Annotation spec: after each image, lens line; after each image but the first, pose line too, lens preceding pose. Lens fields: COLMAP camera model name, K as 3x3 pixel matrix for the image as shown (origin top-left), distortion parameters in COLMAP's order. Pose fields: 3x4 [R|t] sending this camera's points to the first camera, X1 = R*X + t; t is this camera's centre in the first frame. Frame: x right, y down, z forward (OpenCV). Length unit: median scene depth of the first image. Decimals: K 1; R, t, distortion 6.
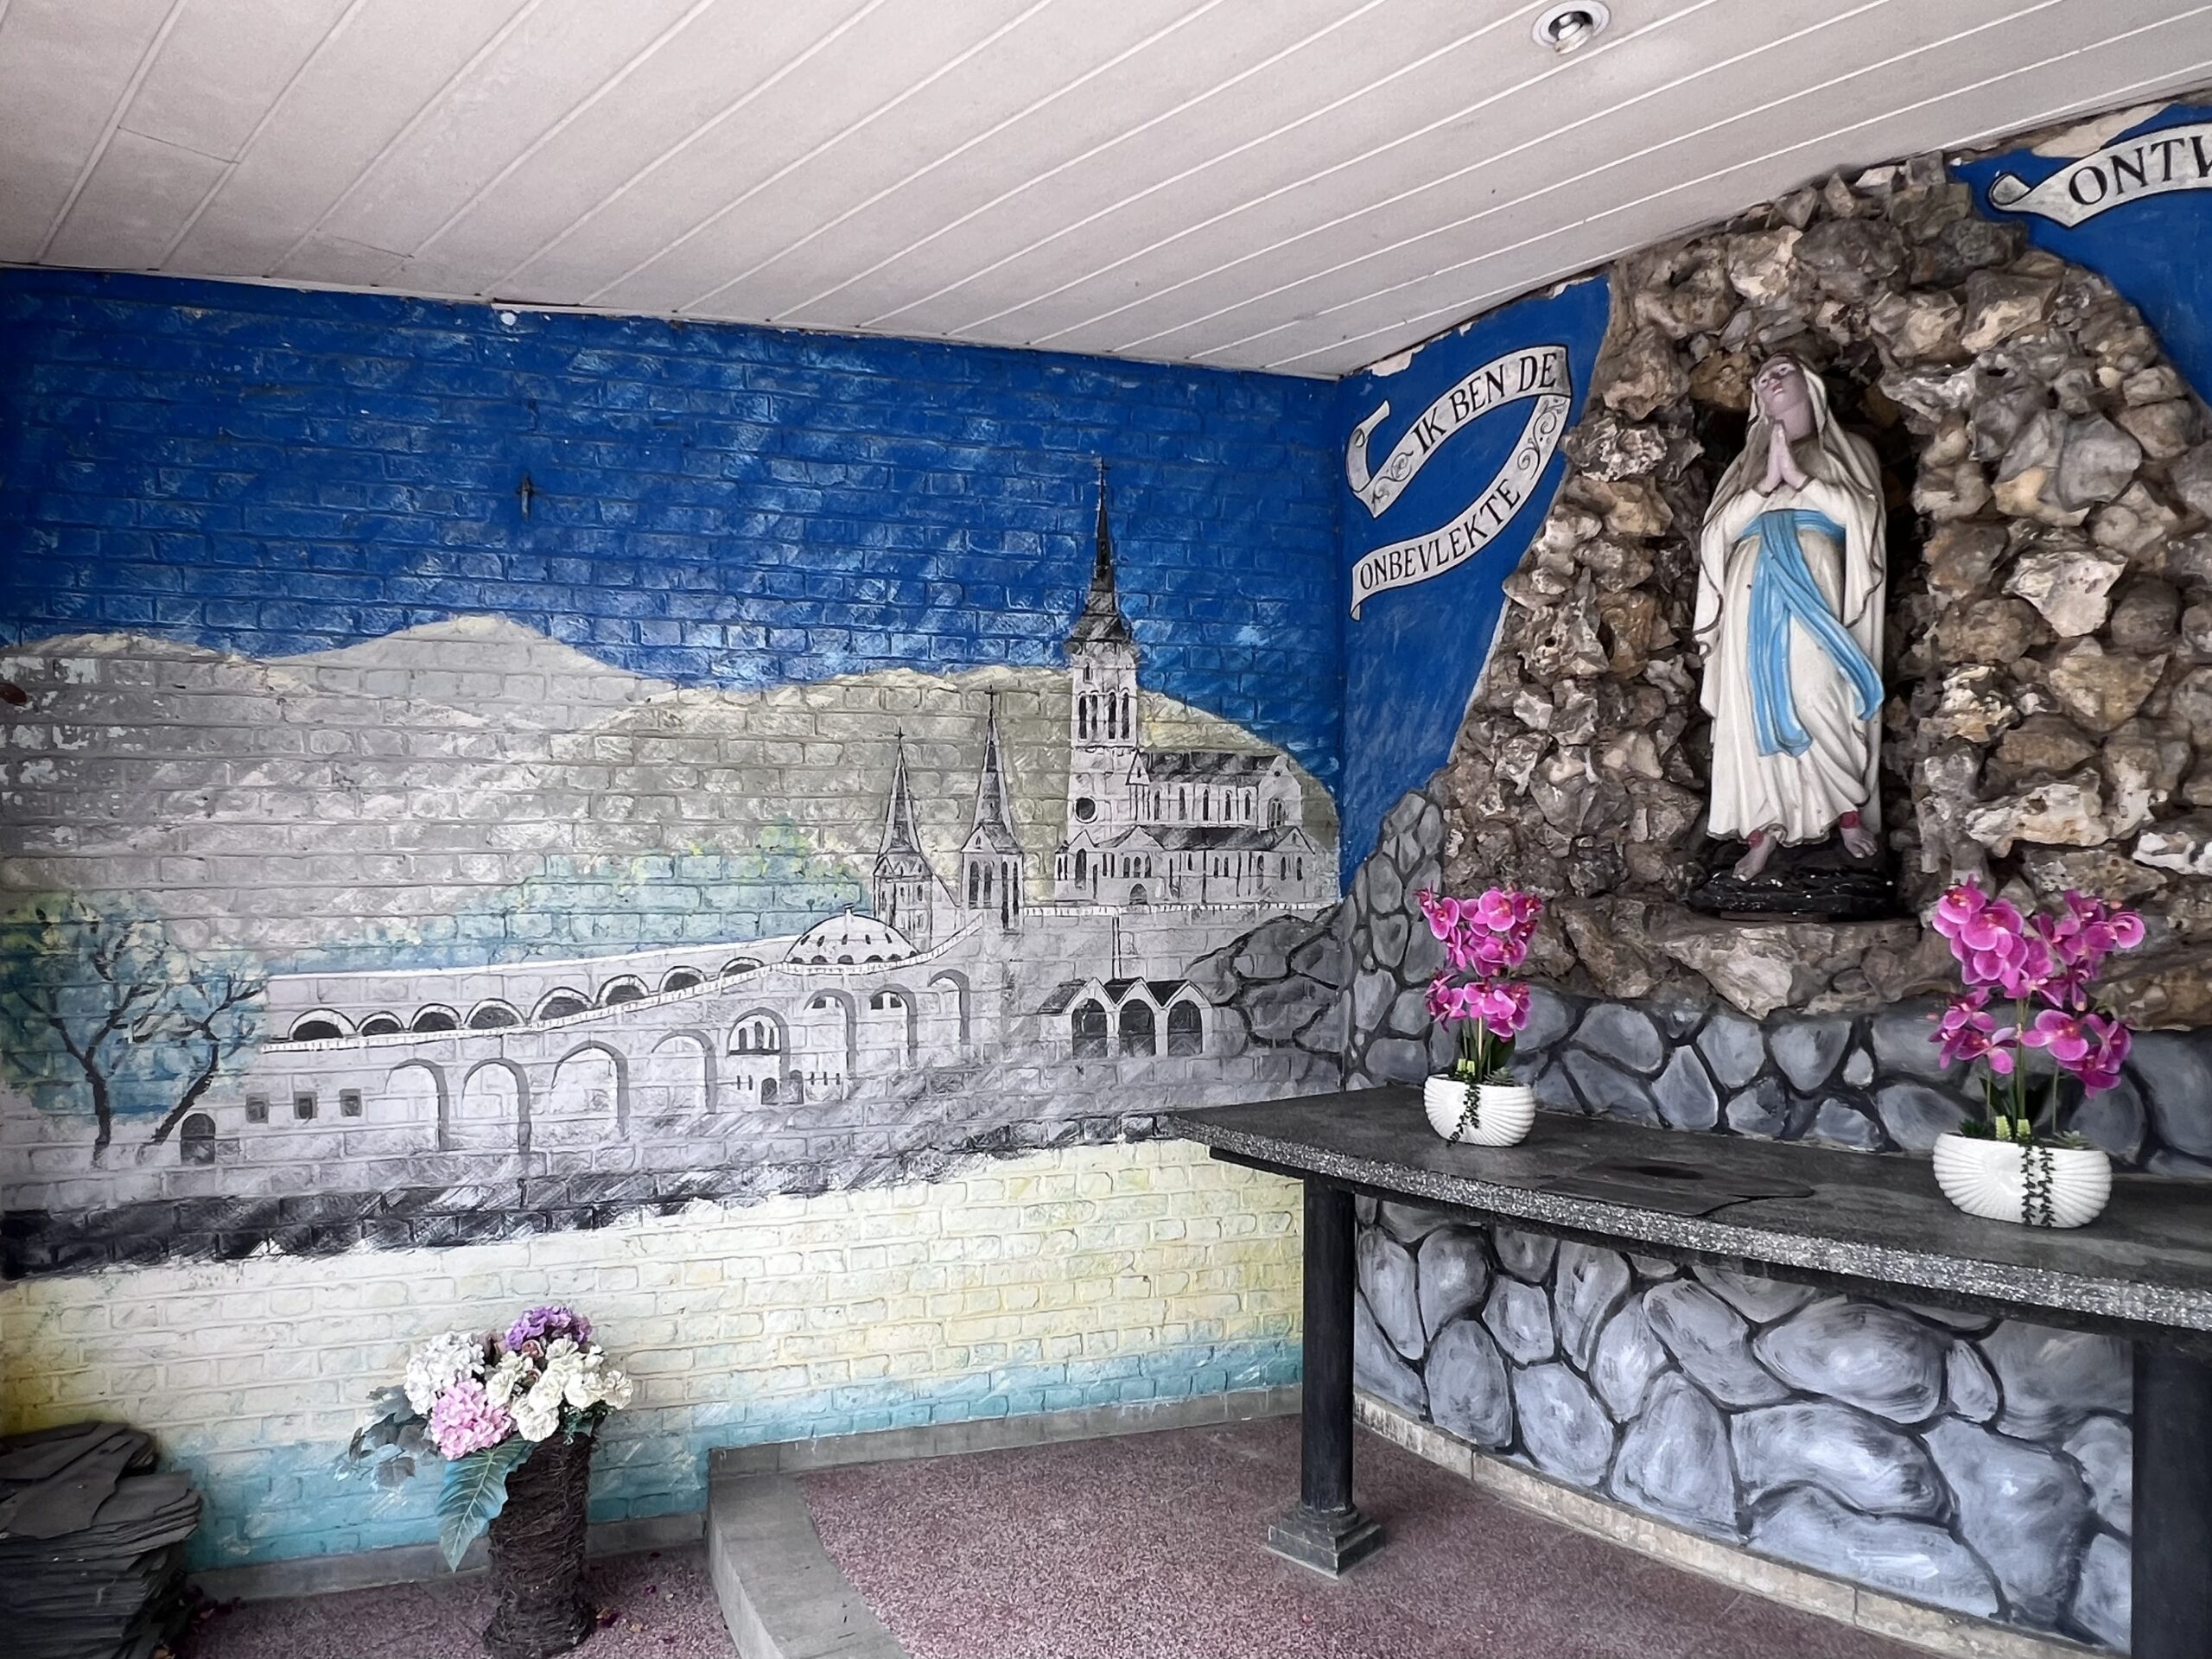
lens RADIAL K [[1399.4, 0, 1098.1], [0, 1399.4, 822.5], [0, 0, 1]] dist [-0.001485, -0.001360]
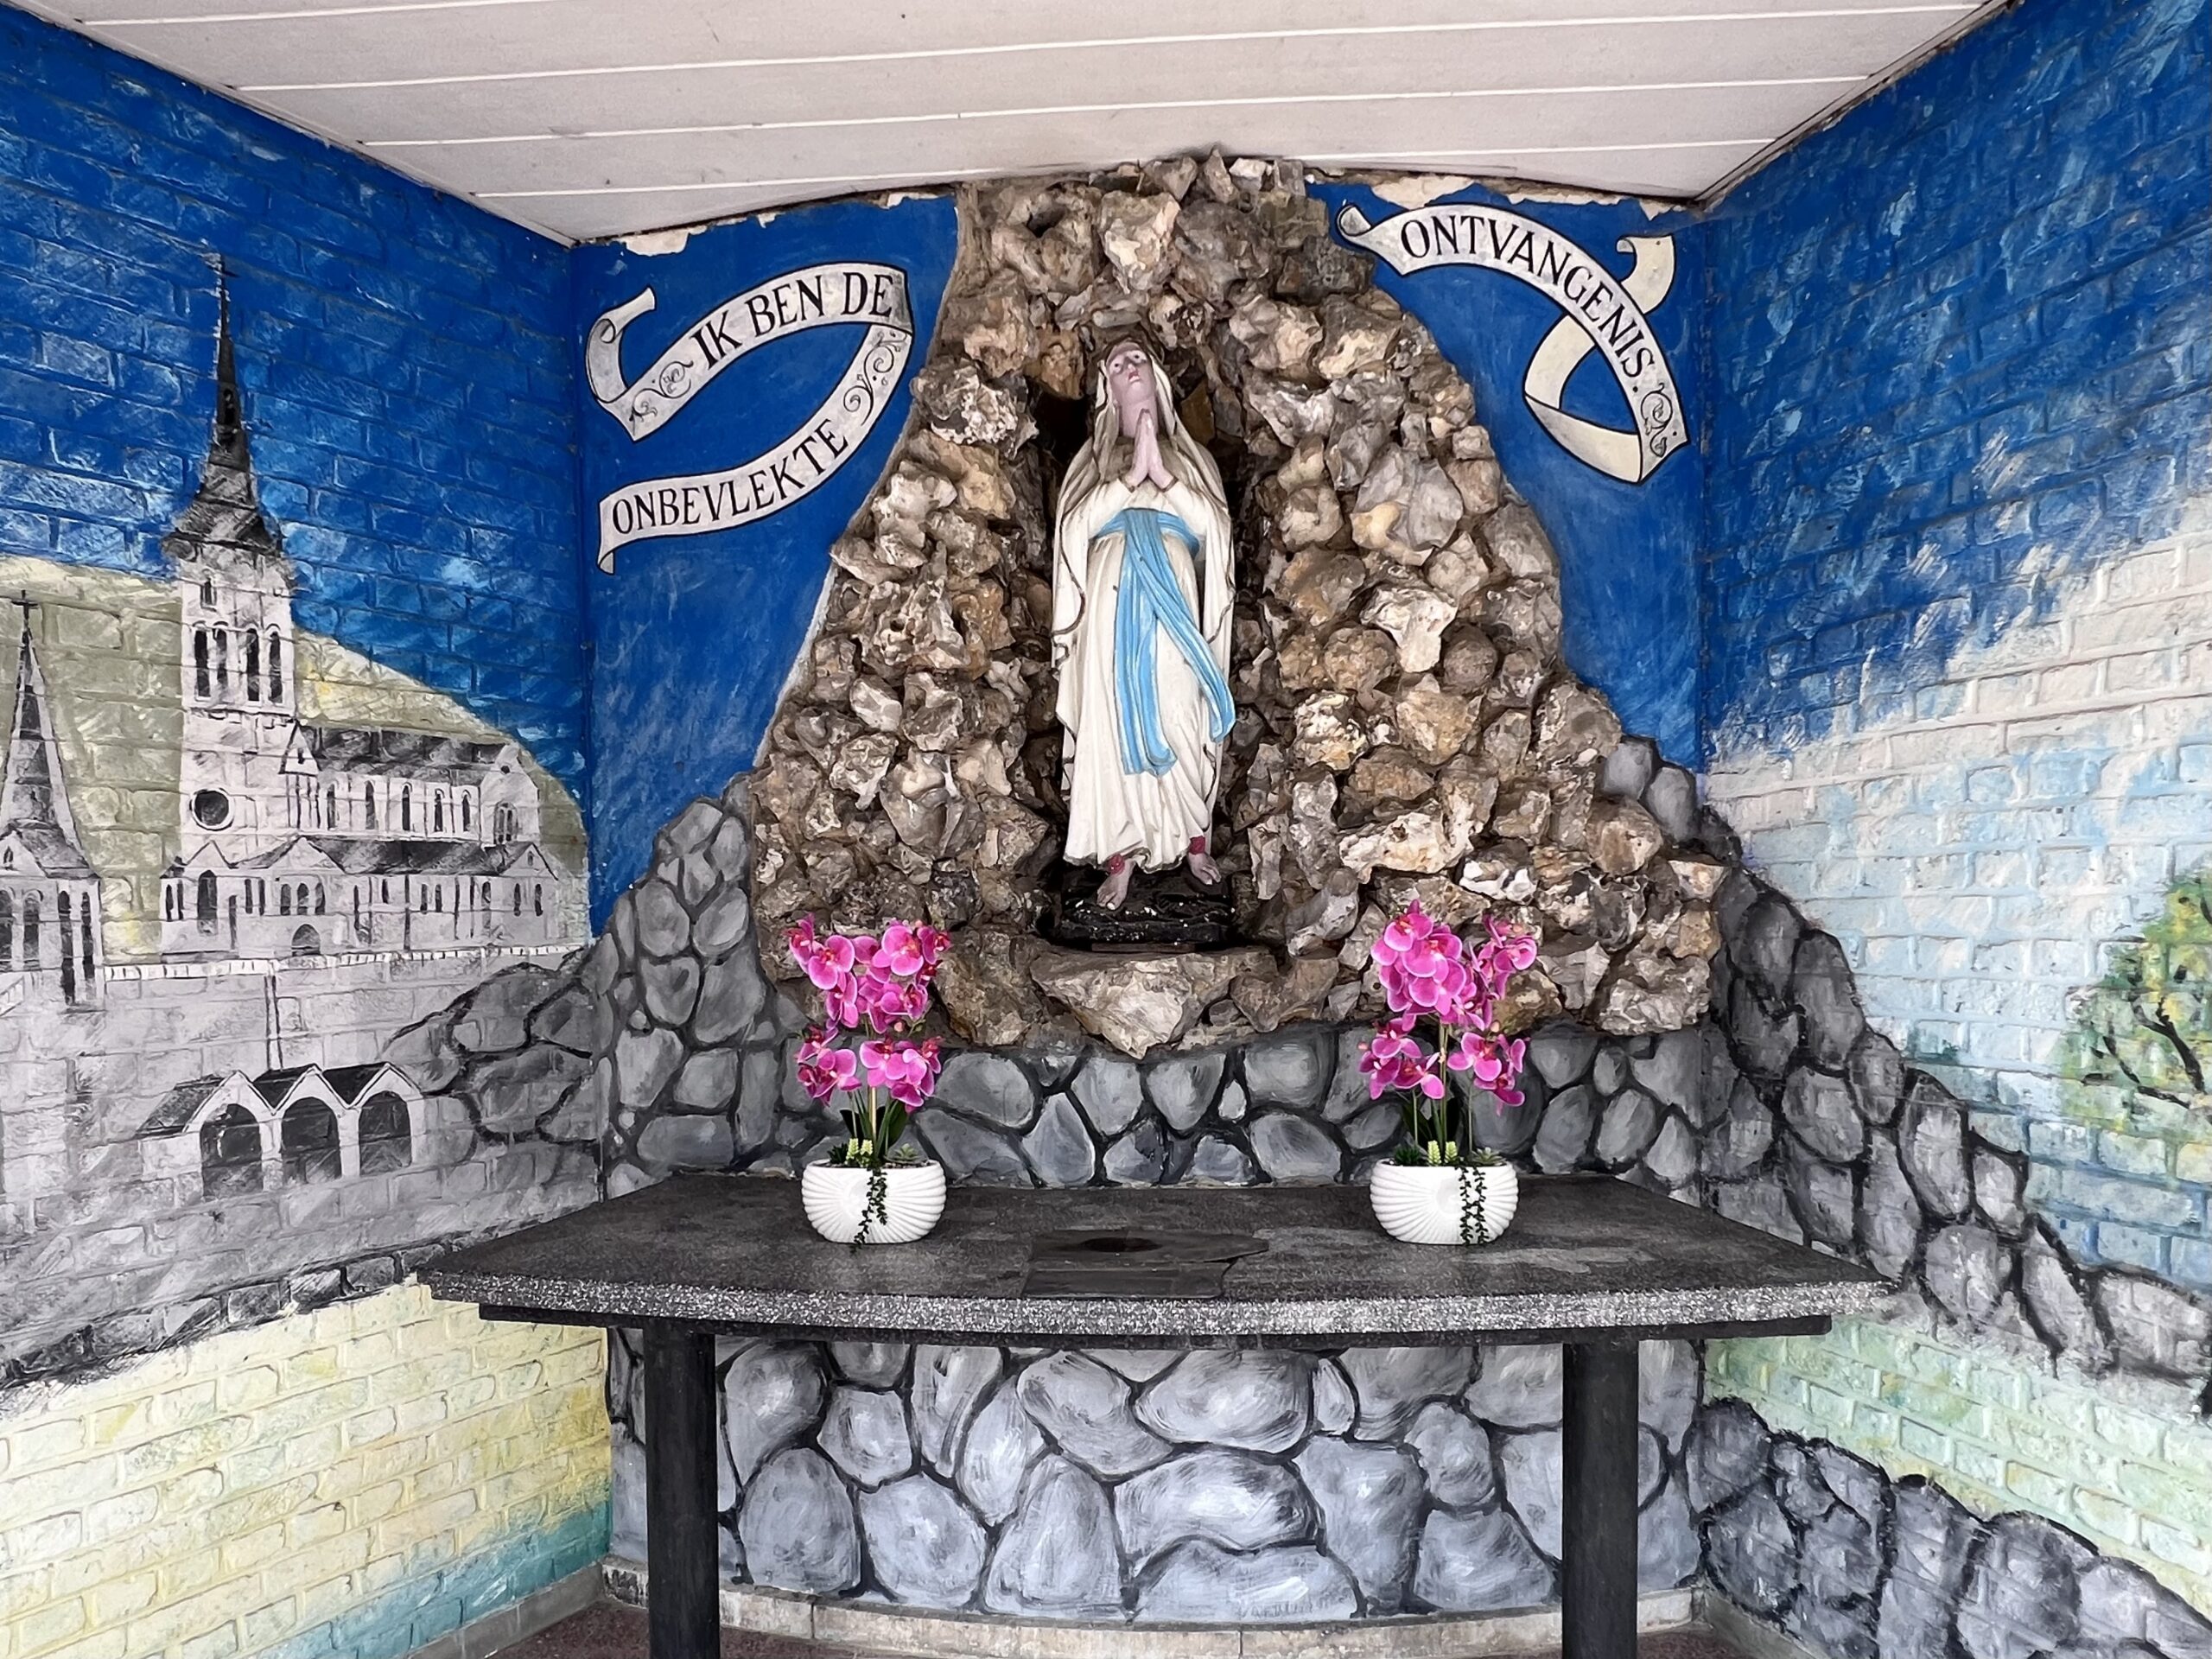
lens RADIAL K [[1399.4, 0, 1102.1], [0, 1399.4, 928.6], [0, 0, 1]] dist [-0.001485, -0.001360]
pose [[0.758079, -0.019837, 0.651861, -0.133879], [-0.015698, 0.998693, 0.048648, 0.008842], [-0.651974, -0.047111, 0.756777, 0.287954]]
